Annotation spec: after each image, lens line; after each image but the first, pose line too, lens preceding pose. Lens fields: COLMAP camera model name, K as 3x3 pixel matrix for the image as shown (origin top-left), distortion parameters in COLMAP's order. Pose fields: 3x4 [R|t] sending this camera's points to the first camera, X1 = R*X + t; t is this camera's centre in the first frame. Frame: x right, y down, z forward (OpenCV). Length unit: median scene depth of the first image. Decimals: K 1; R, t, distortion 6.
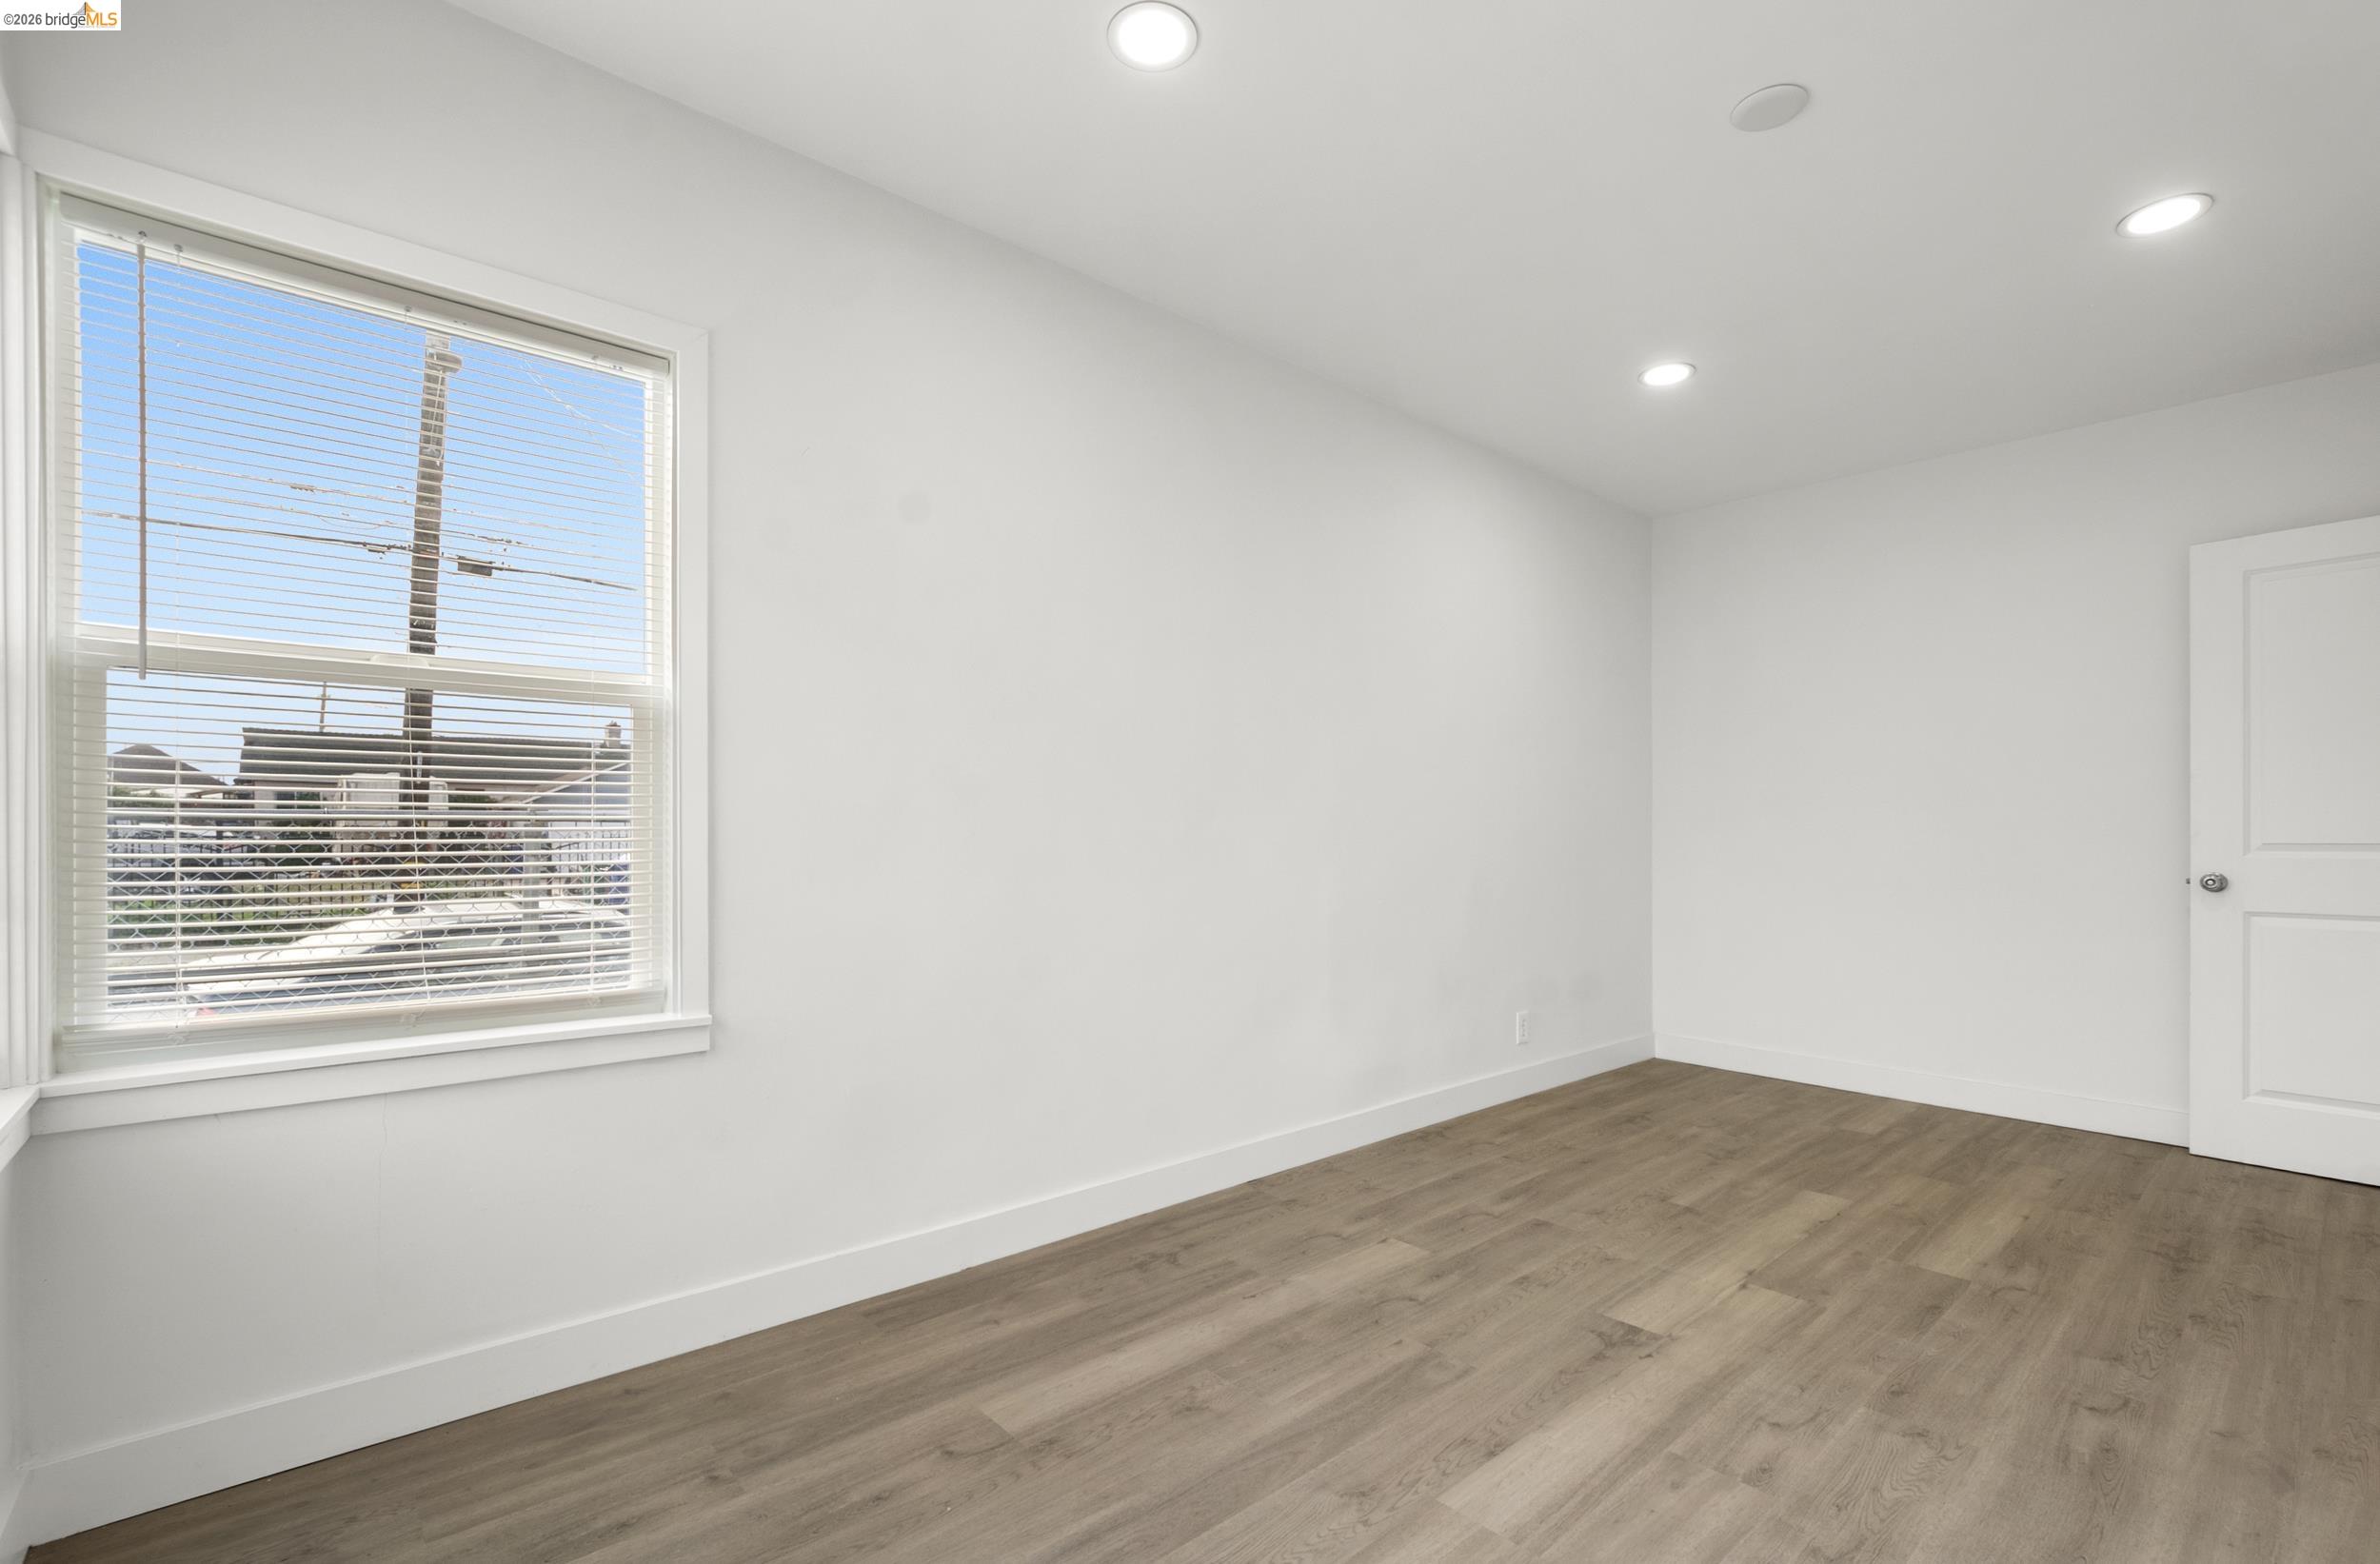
lens RADIAL K [[1041.0, 0, 1173.2], [0, 1041.0, 809.5], [0, 0, 1]] dist [-0.017096, 0.002004]
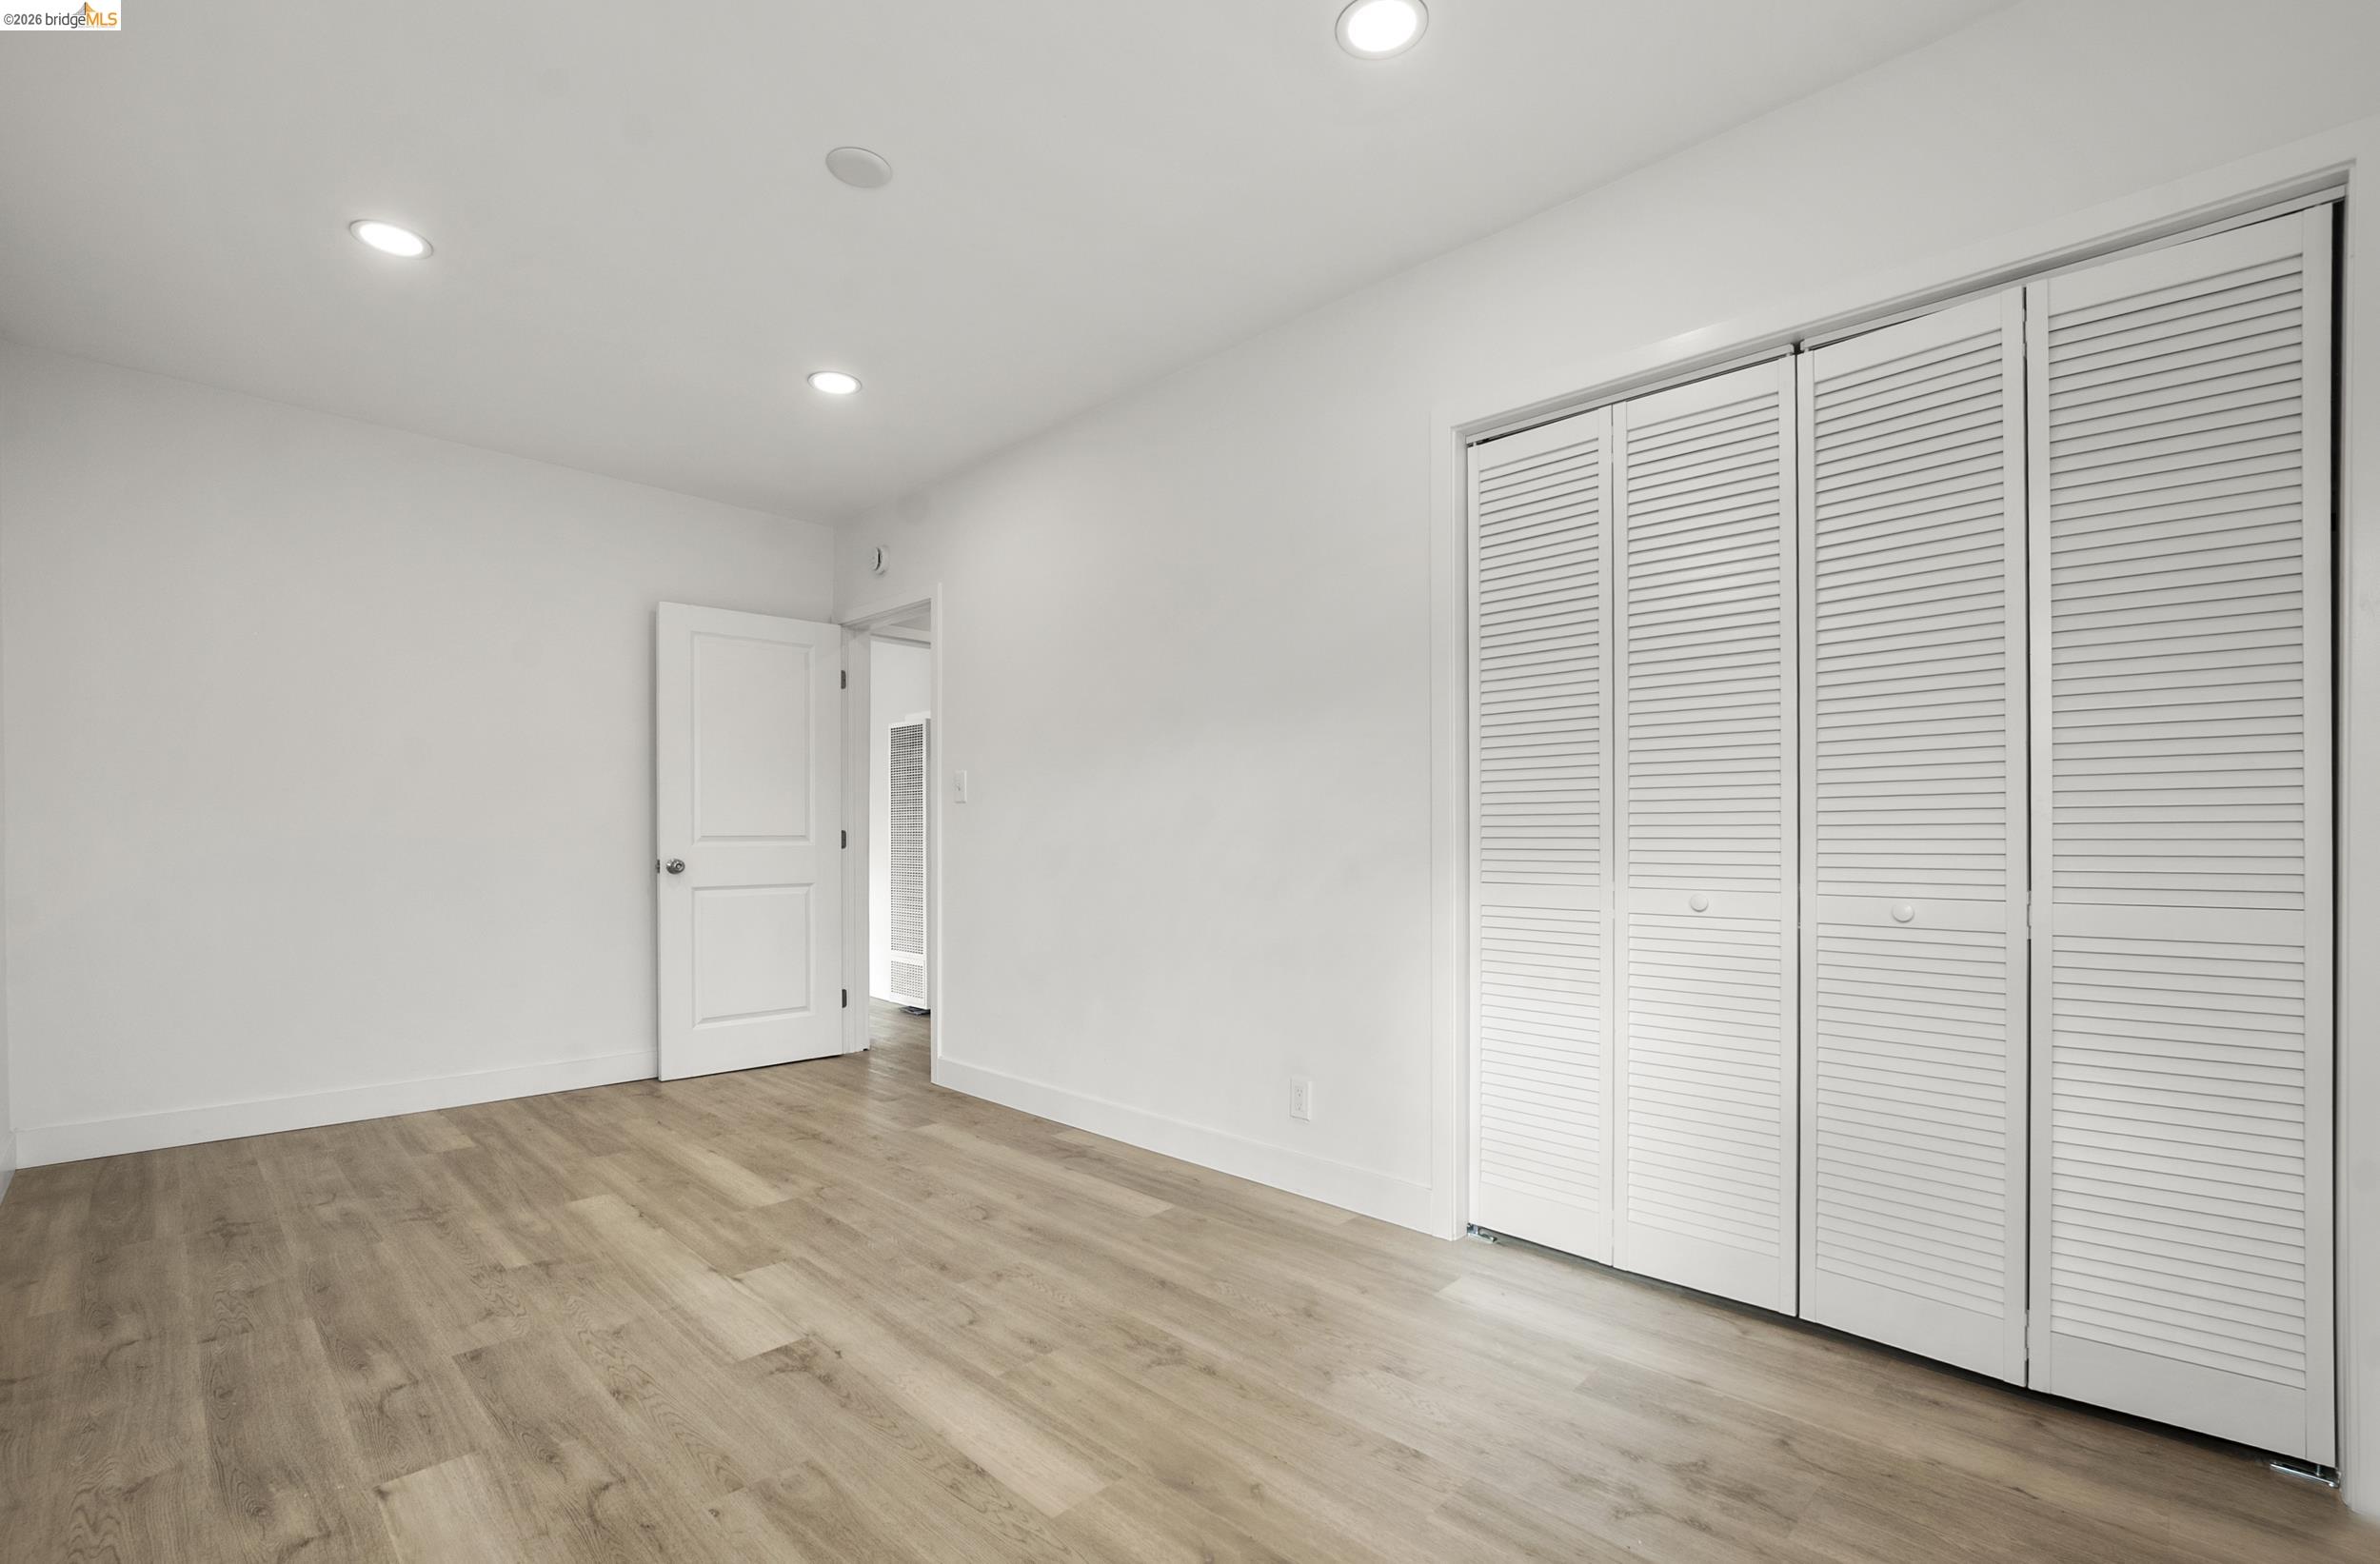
lens RADIAL K [[1041.0, 0, 1189.5], [0, 1041.0, 807.9], [0, 0, 1]] dist [-0.017096, 0.002004]
pose [[-0.068697, 0.020508, 0.997427, -0.417452], [-0.023997, 0.999465, -0.022203, 0.012292], [-0.997349, -0.025460, -0.068168, 0.543312]]
